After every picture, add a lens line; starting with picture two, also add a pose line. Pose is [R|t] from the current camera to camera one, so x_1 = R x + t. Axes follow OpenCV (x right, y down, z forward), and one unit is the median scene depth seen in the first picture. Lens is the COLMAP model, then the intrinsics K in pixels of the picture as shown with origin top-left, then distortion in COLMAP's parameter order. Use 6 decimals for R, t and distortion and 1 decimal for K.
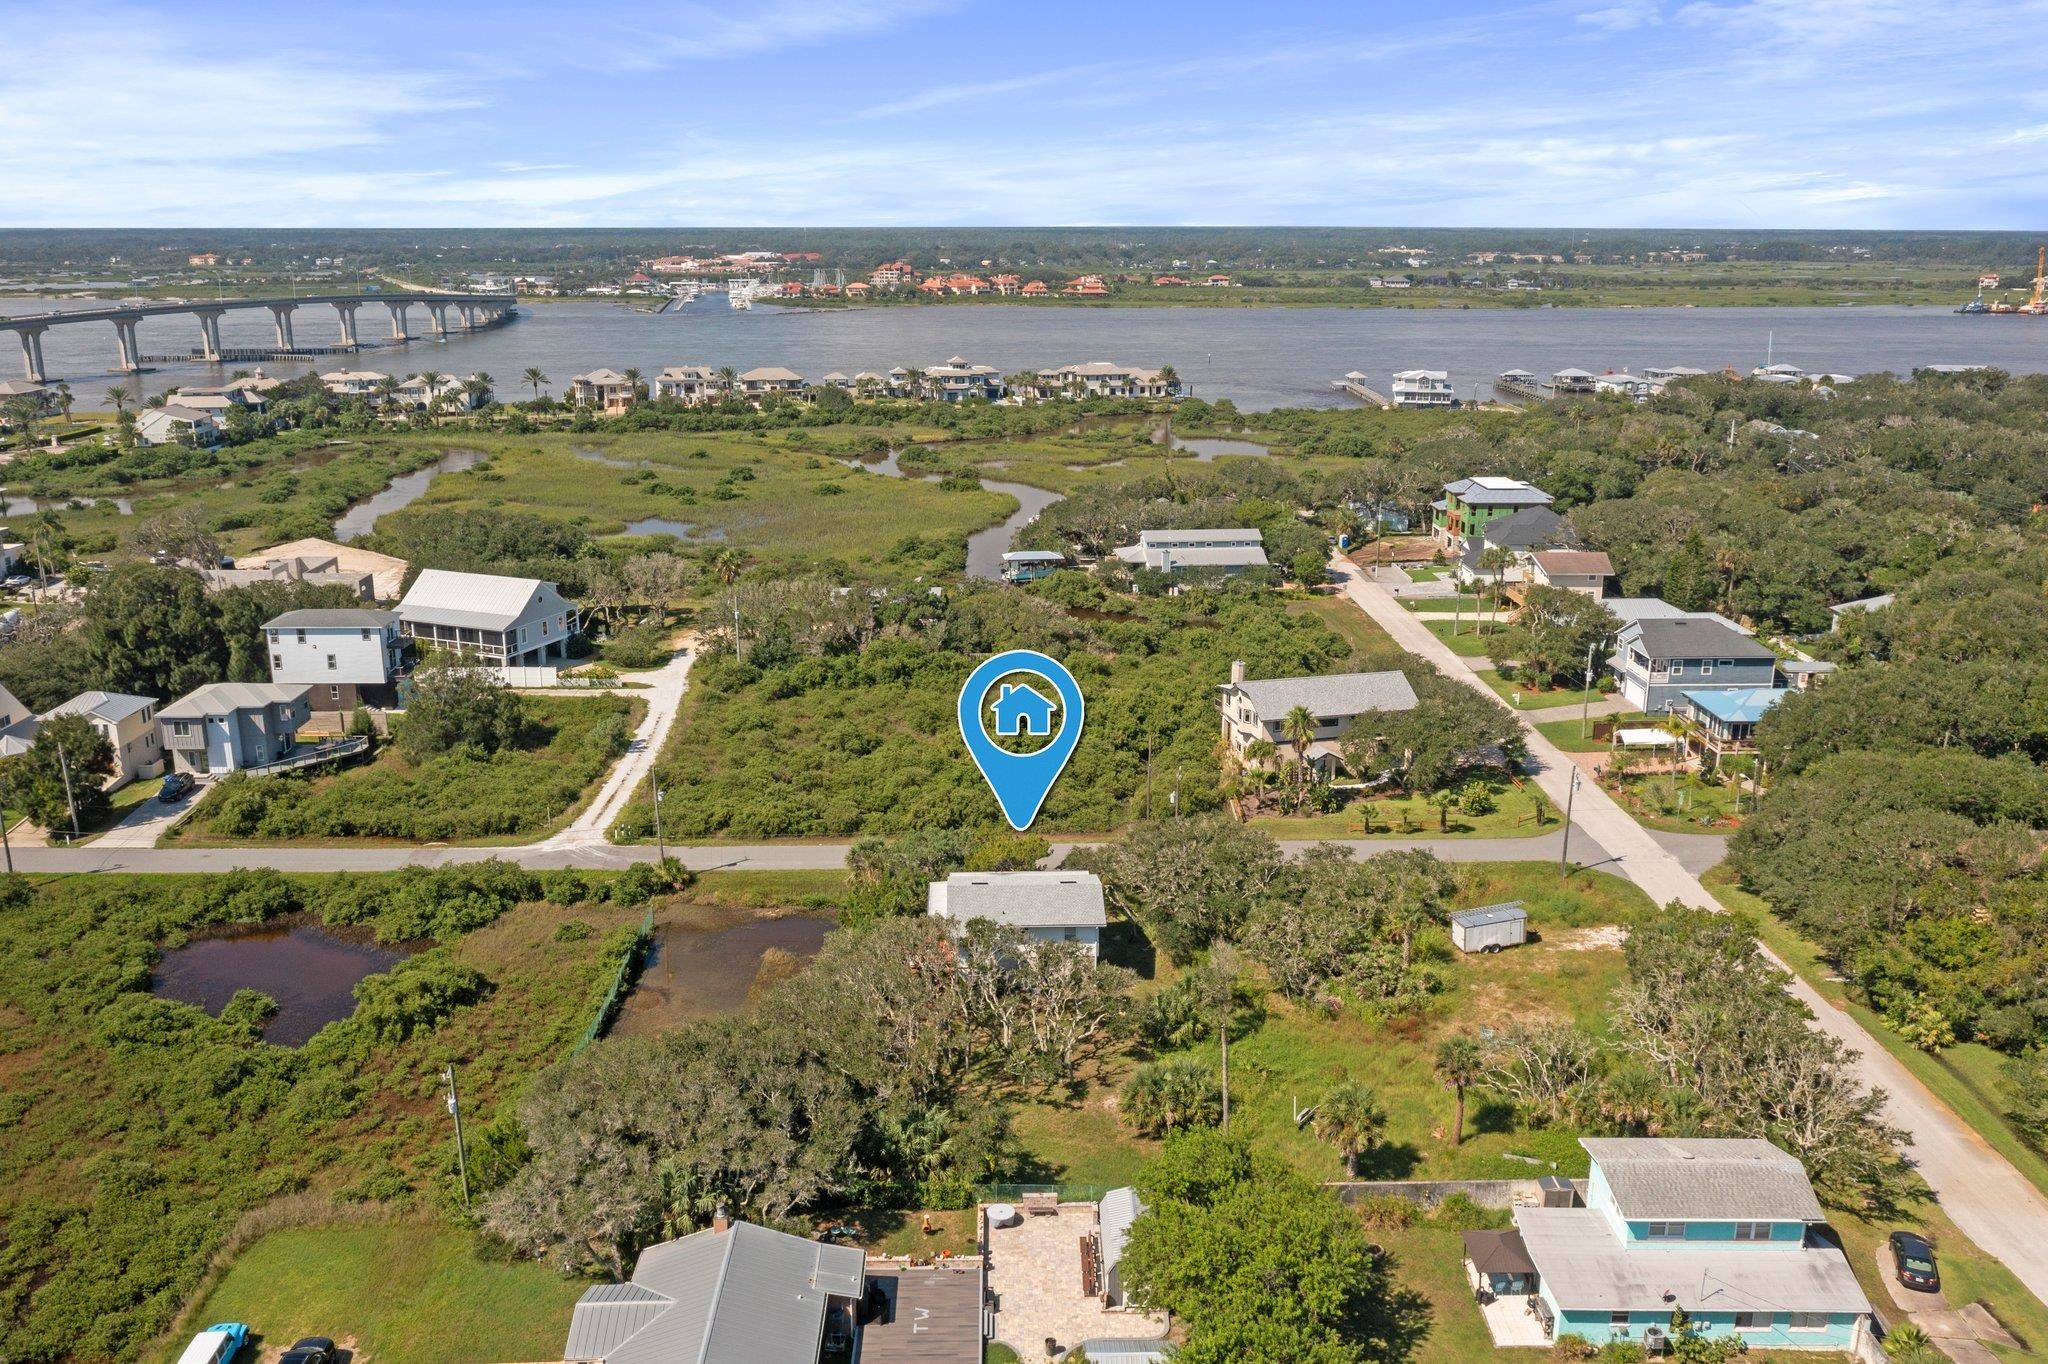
lens RADIAL K [[1631.6, 0, 1030.1], [0, 1631.6, 669.2], [0, 0, 1]] dist [-0.022689, 0.005150]
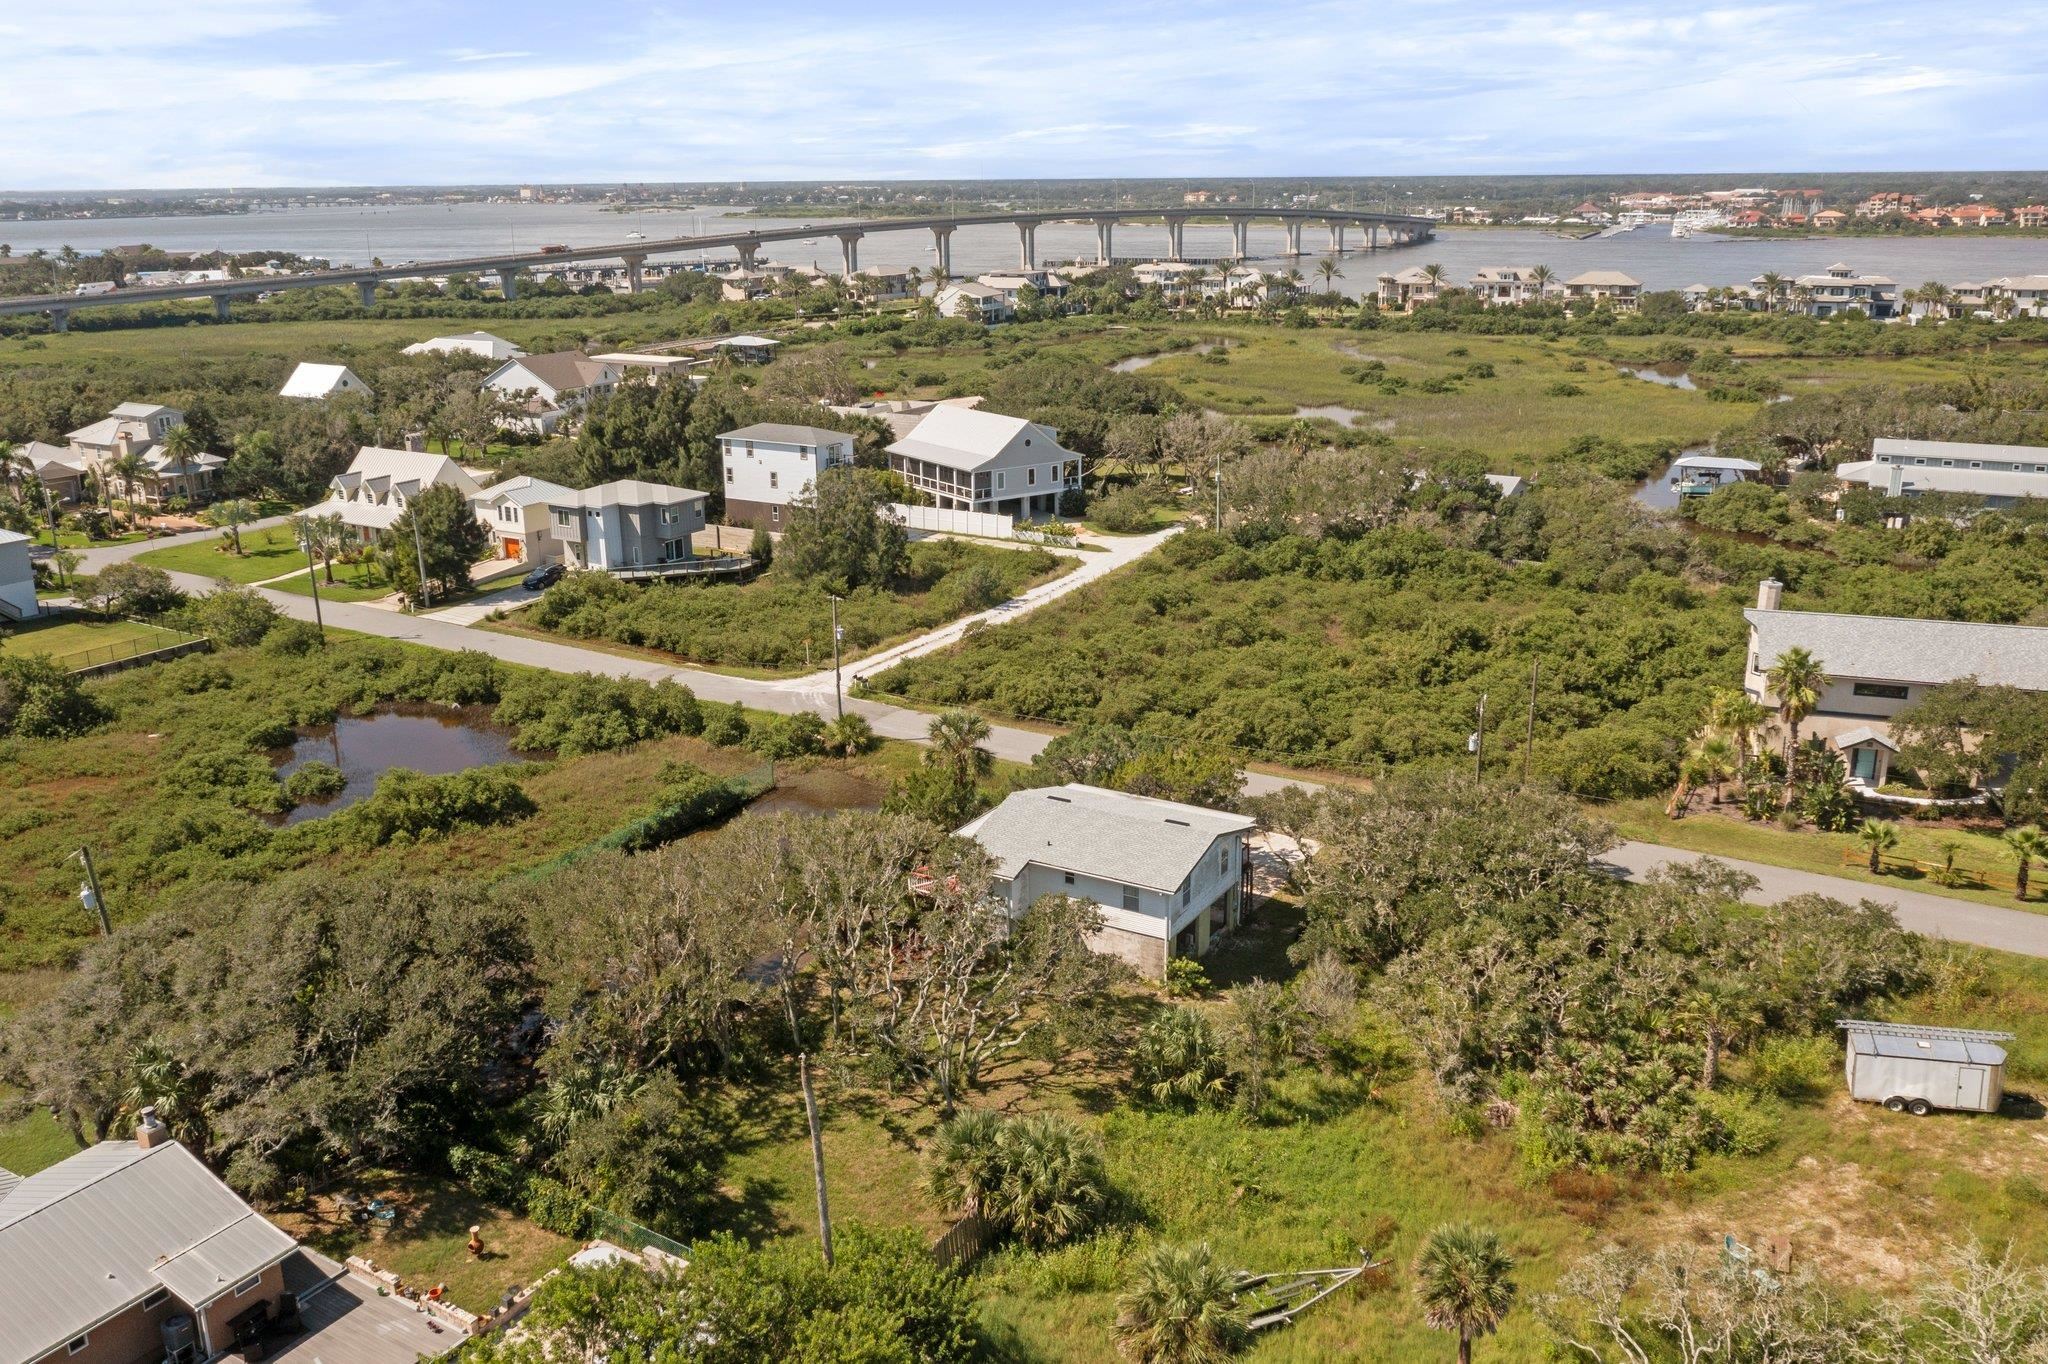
lens RADIAL K [[1659.6, 0, 1033.7], [0, 1659.6, 682.2], [0, 0, 1]] dist [-0.020245, 0.003087]
pose [[0.841834, 0.147031, -0.519324, 0.206165], [-0.129847, 0.989092, 0.069547, 0.024838], [0.523885, 0.008886, 0.851743, 0.271490]]
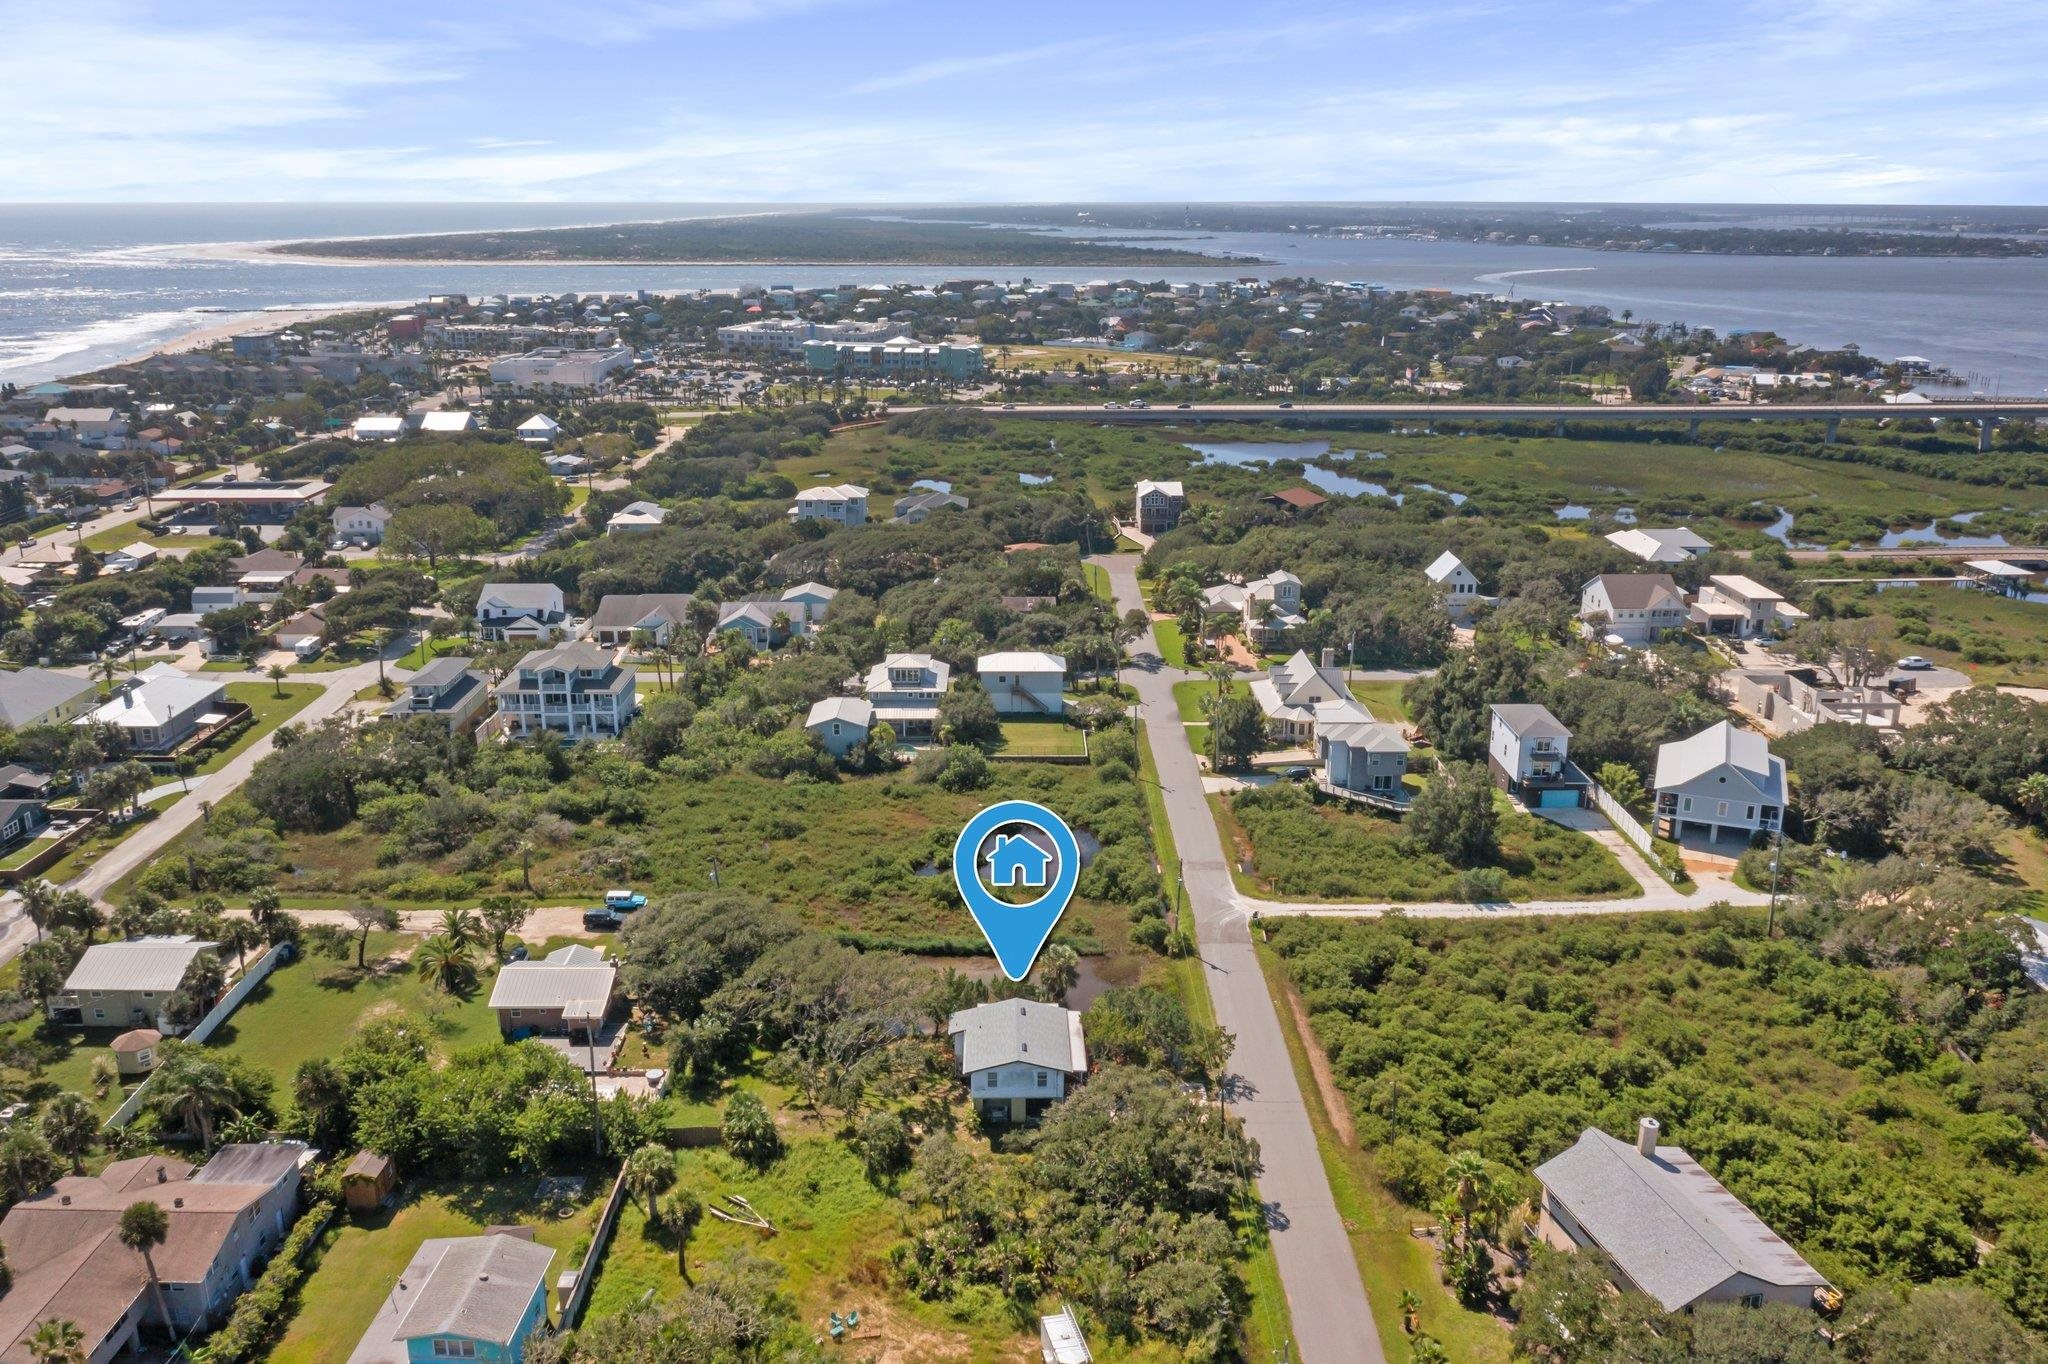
lens RADIAL K [[1631.6, 0, 1030.1], [0, 1631.6, 669.2], [0, 0, 1]] dist [-0.022689, 0.005150]
pose [[-0.010082, 0.274591, -0.961508, 0.714707], [-0.265129, 0.926408, 0.267347, -0.288807], [0.964160, 0.257619, 0.063462, 0.572098]]
